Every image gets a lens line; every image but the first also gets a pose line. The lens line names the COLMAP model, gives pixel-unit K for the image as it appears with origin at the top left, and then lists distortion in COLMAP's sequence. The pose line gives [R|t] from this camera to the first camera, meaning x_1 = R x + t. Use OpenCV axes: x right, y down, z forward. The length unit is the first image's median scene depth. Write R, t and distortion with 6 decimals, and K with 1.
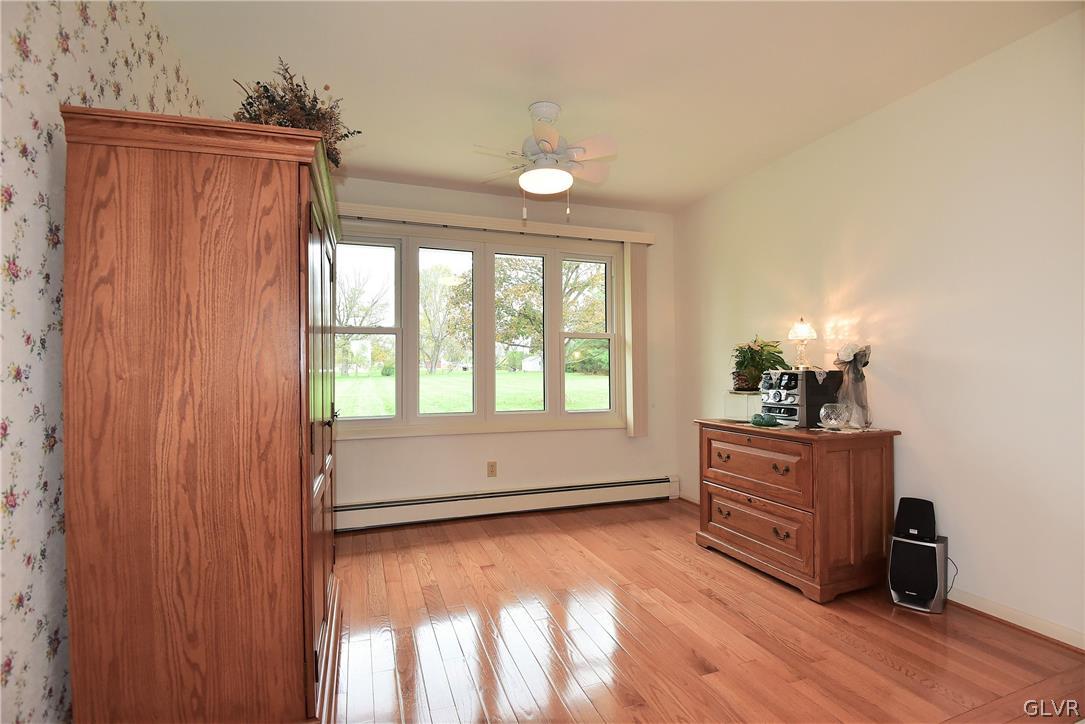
lens RADIAL K [[516.3, 0, 543.9], [0, 516.3, 368.3], [0, 0, 1]] dist [-0.005349, -0.000410]
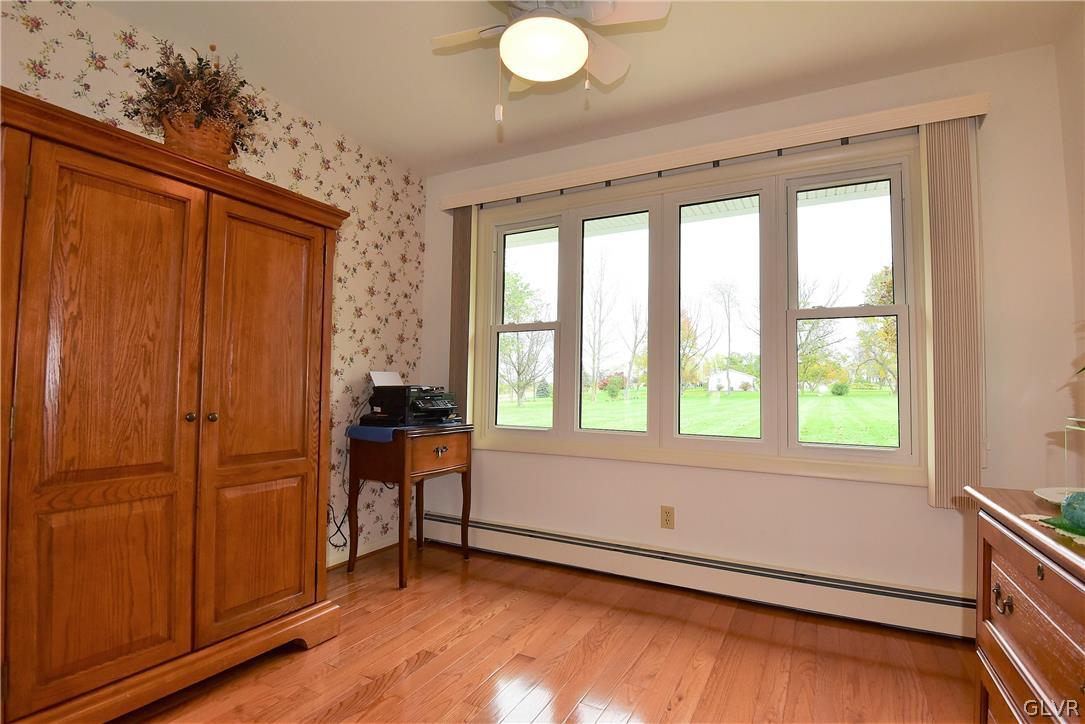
lens RADIAL K [[516.3, 0, 542.4], [0, 516.3, 360.9], [0, 0, 1]] dist [-0.005349, -0.000410]
pose [[0.668381, -0.024592, -0.743413, 0.321892], [-0.011771, 0.998978, -0.043629, 0.021142], [0.743726, 0.037912, 0.667409, 0.431589]]
